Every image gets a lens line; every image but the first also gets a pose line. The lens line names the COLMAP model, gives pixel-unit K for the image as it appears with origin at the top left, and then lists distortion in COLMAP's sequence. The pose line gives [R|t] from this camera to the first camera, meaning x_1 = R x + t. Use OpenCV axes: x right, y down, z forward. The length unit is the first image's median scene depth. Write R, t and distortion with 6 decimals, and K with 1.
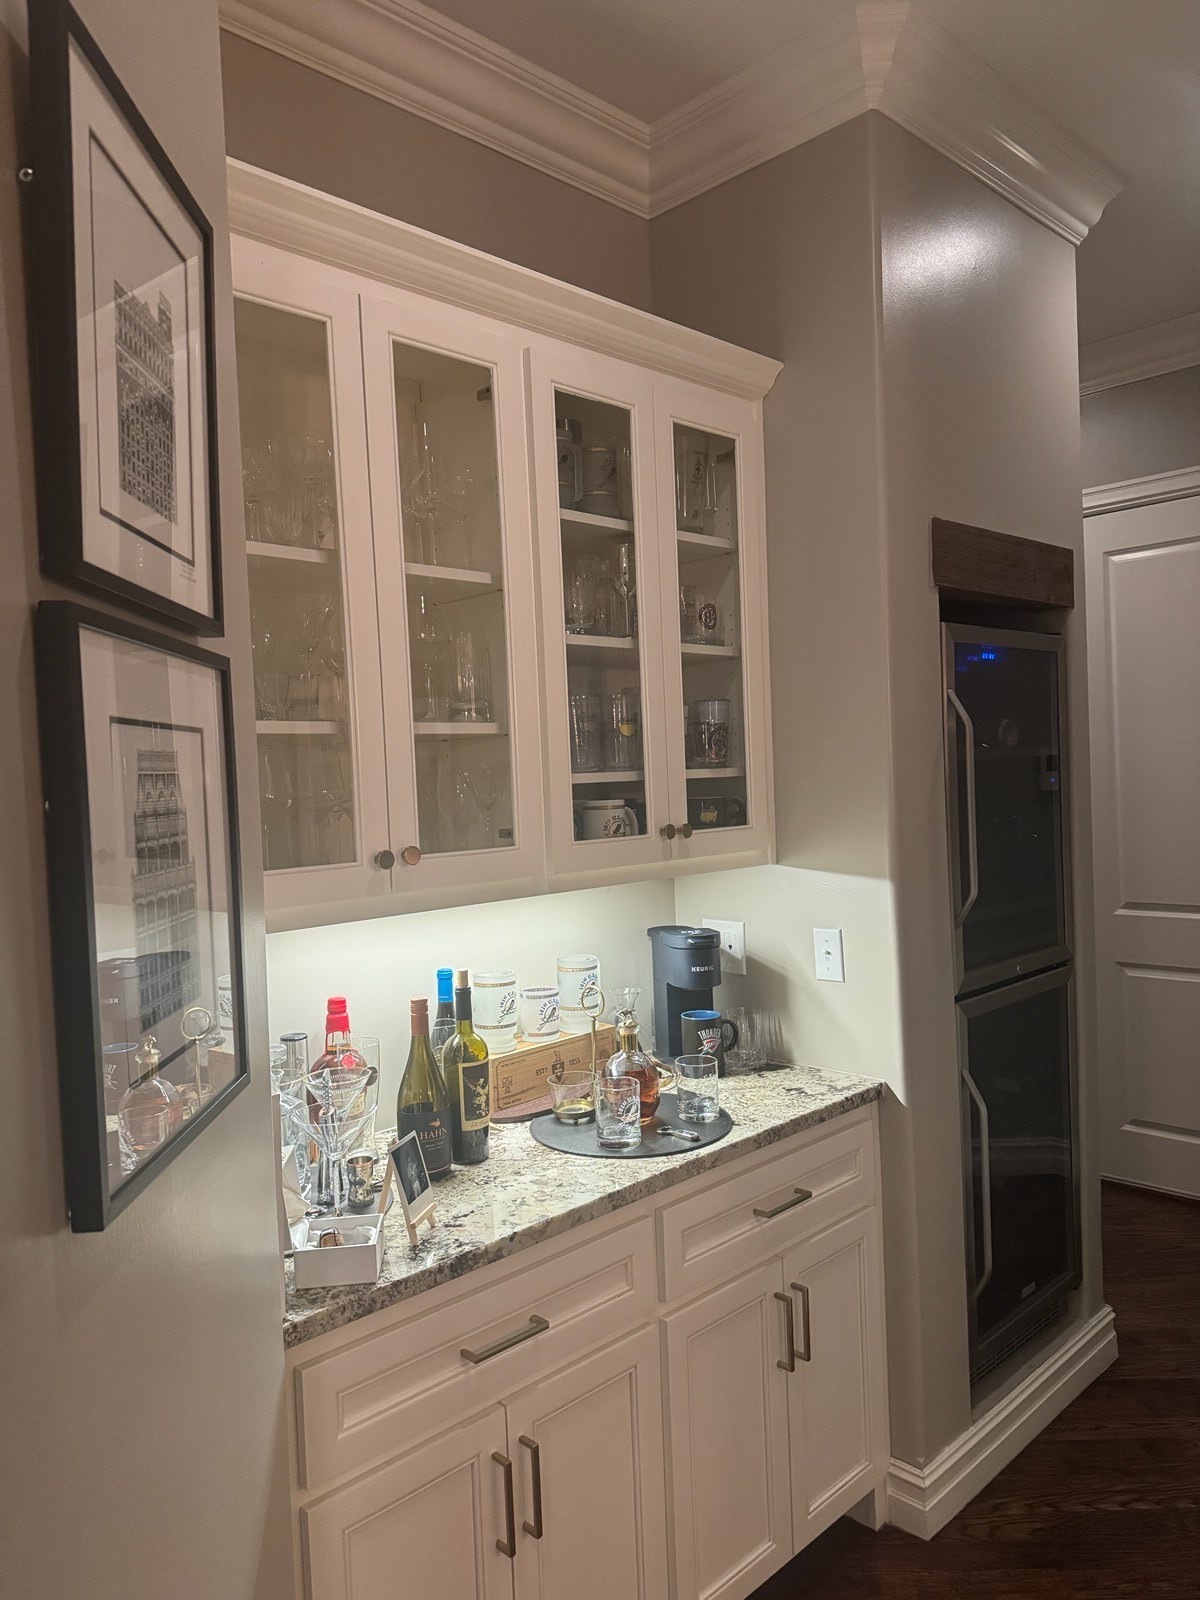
lens RADIAL K [[1078.6, 0, 600.0], [0, 1078.6, 800.0], [0, 0, 1]] dist [0.051260, -0.061281]
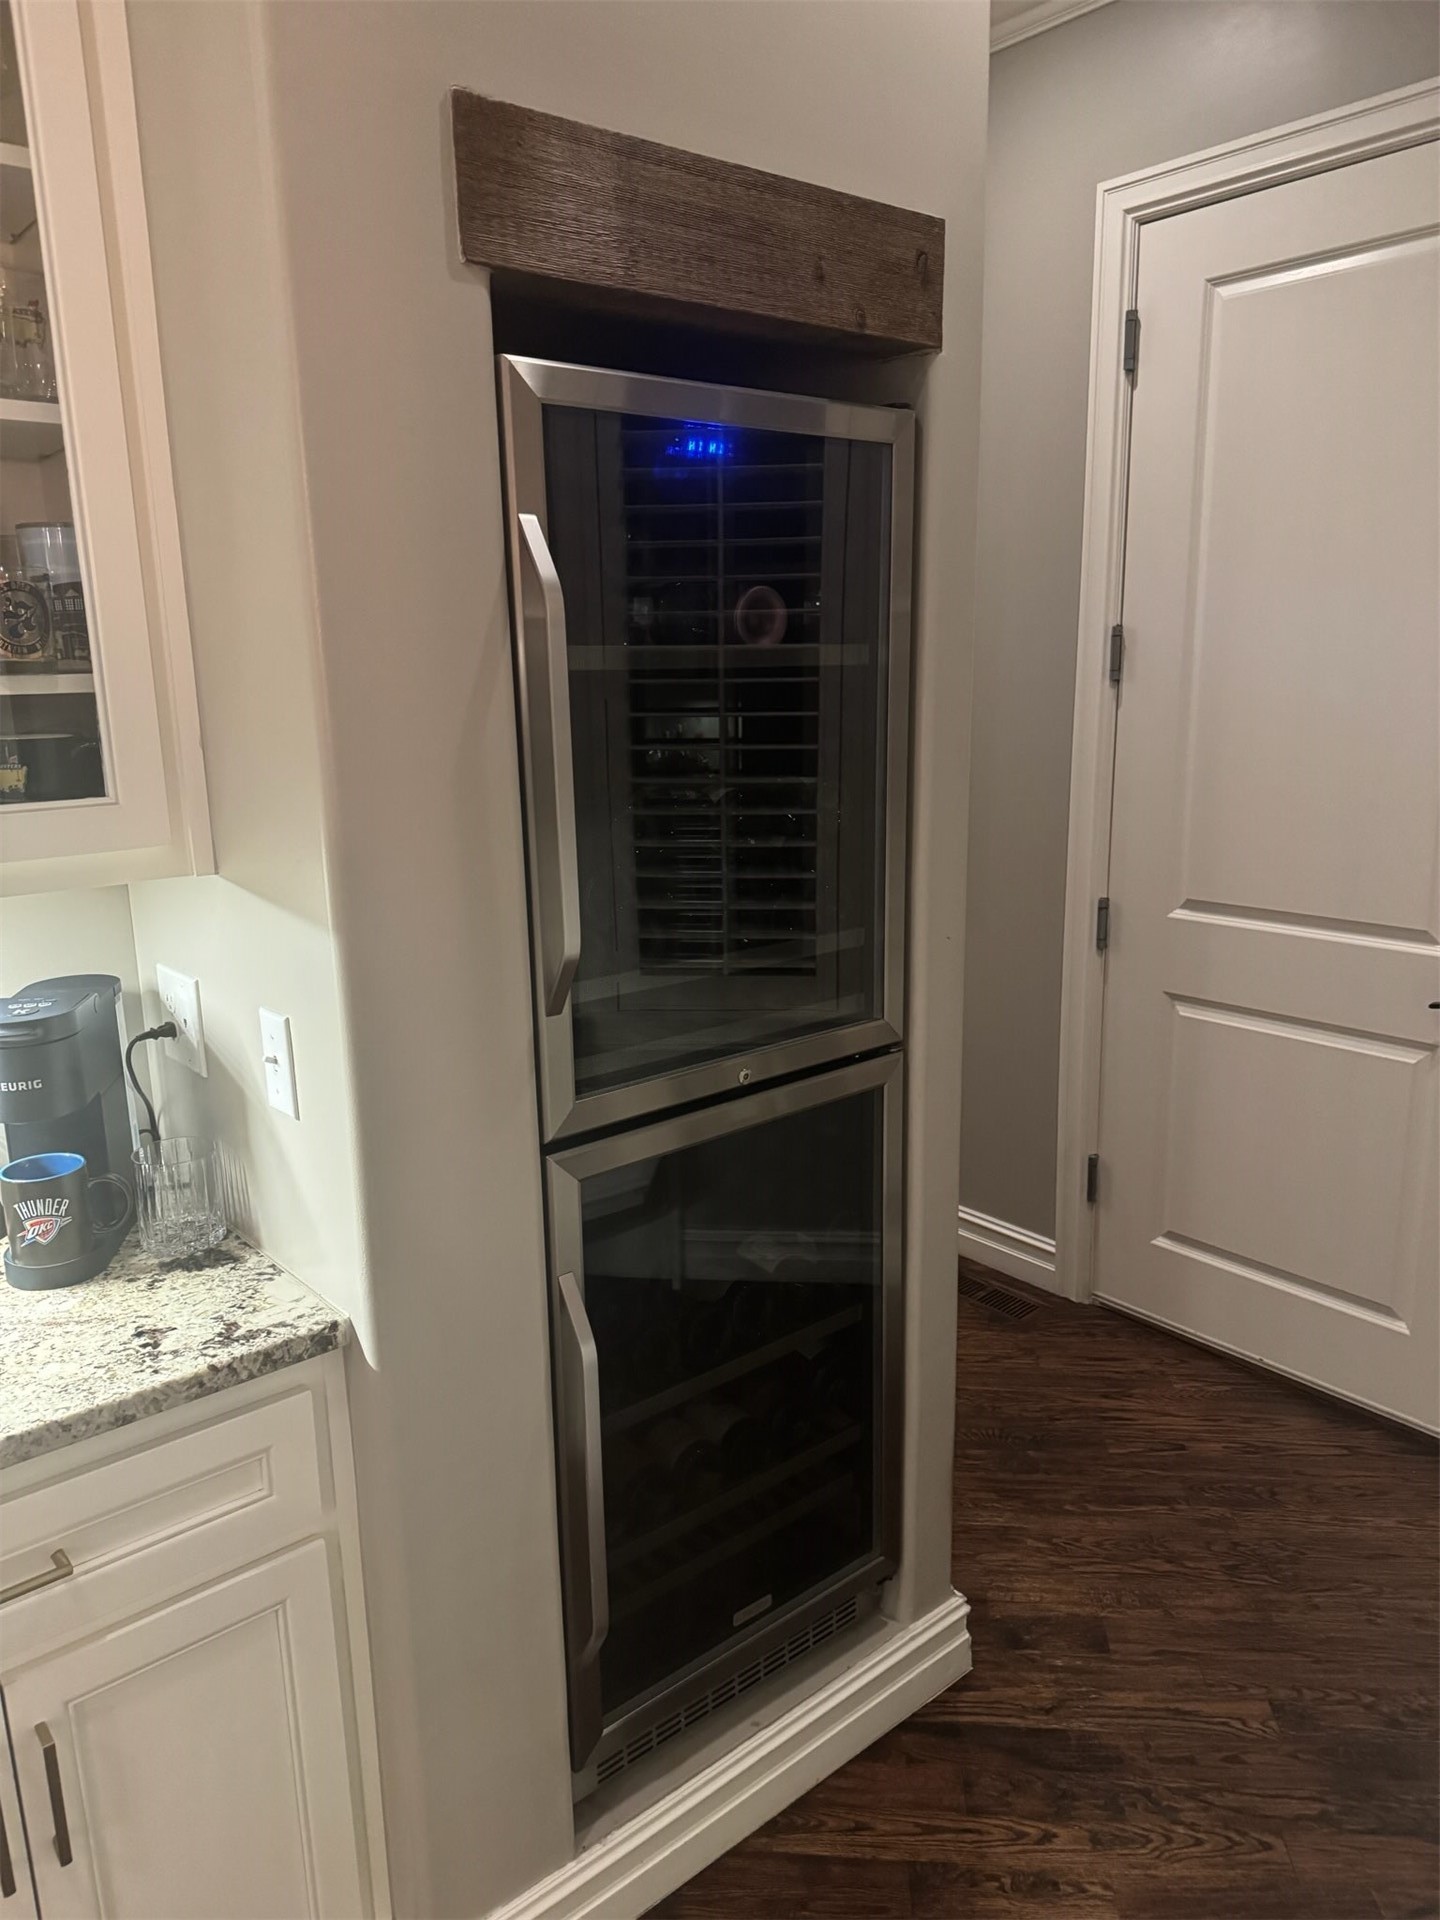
lens RADIAL K [[1339.4, 0, 720.0], [0, 1339.4, 960.0], [0, 0, 1]] dist [0.048279, -0.074326]
pose [[0.998468, 0.027884, -0.047787, 0.404565], [-0.017846, 0.979860, 0.198888, -0.027995], [0.052371, -0.197730, 0.978857, 0.374360]]
